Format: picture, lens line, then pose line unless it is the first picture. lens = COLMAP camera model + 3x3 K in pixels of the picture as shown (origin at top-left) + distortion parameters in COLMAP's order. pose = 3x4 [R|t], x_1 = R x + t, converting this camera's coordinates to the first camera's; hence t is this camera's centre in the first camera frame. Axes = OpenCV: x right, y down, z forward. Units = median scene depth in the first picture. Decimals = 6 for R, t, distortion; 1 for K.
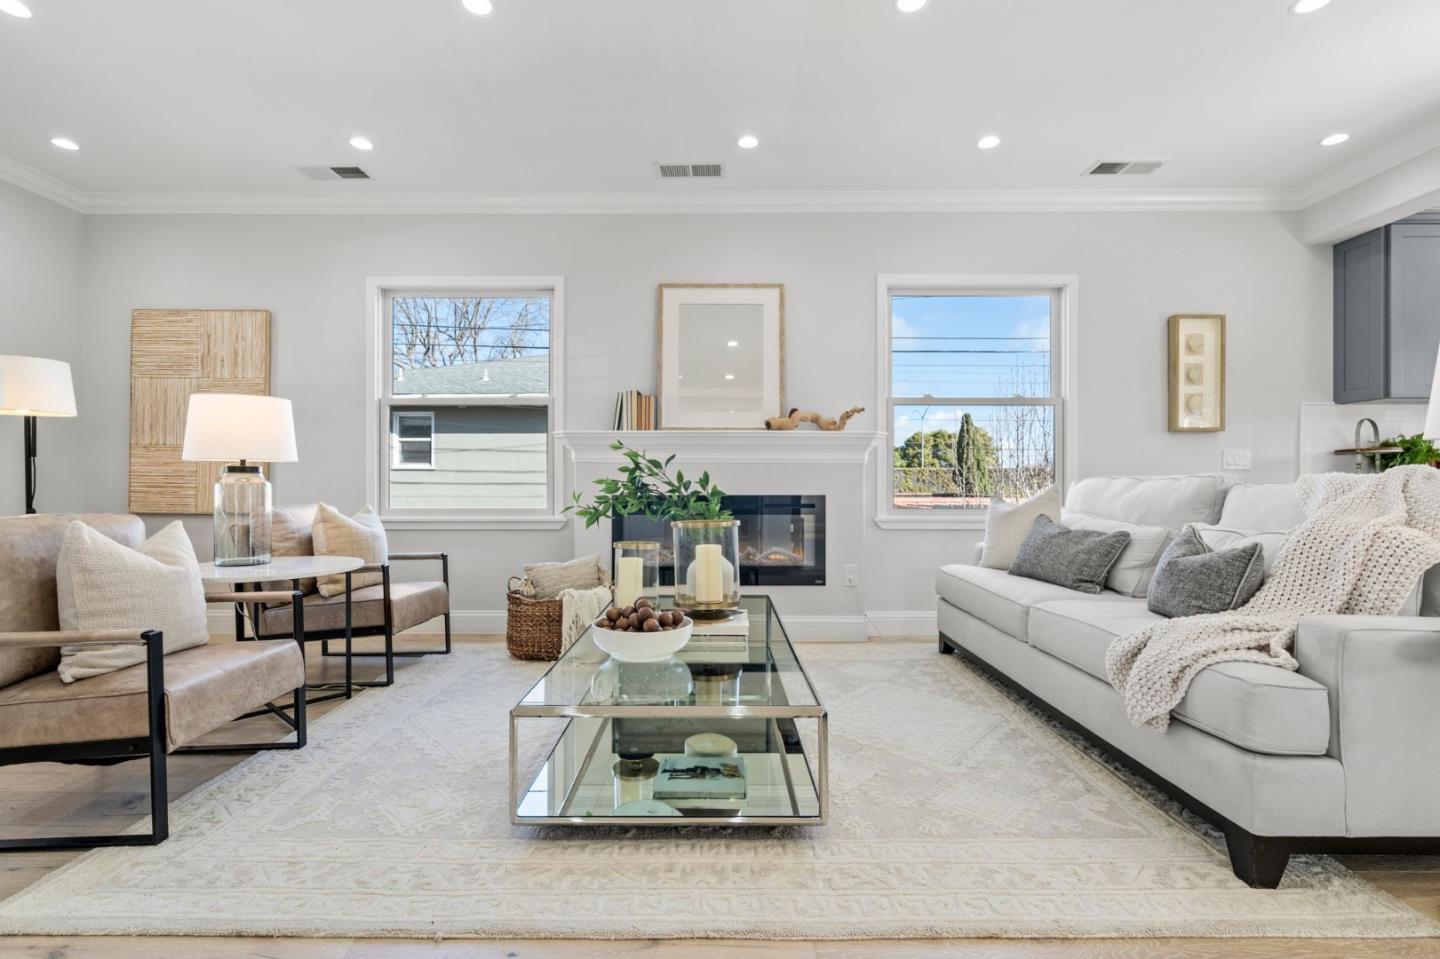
lens RADIAL K [[623.5, 0, 720.0], [0, 623.5, 479.5], [0, 0, 1]] dist [0.000001, 0.000037]
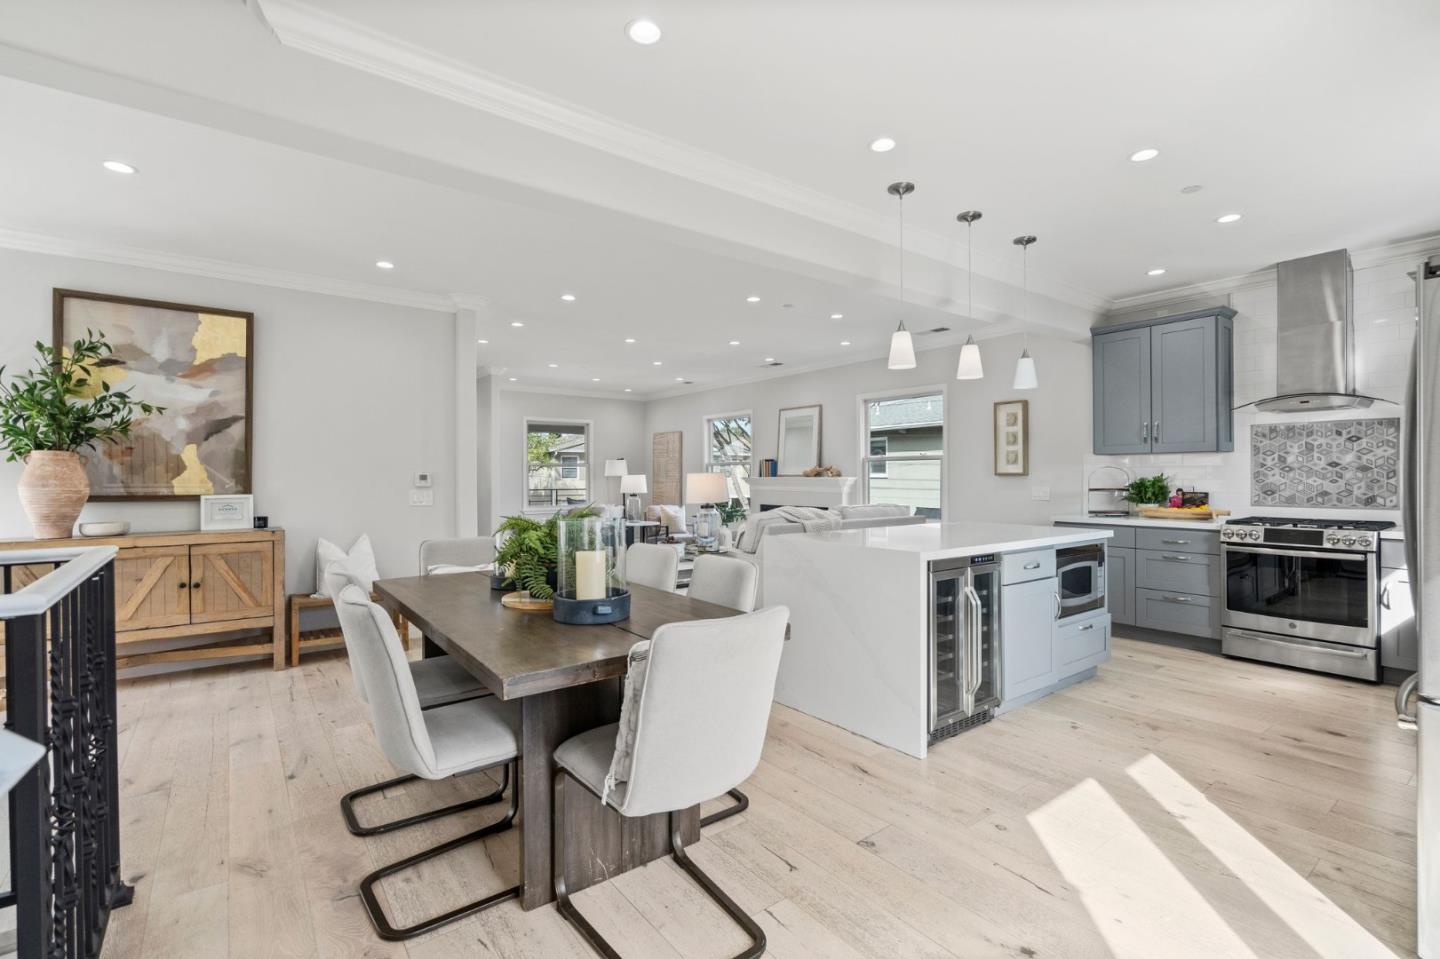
lens RADIAL K [[643.5, 0, 720.0], [0, 643.5, 479.5], [0, 0, 1]] dist [0.000238, -0.006288]
pose [[0.608487, 0.001021, -0.793563, 1.580395], [0.004812, 0.999976, 0.004976, -0.077819], [0.793549, -0.006847, 0.608468, -0.548778]]
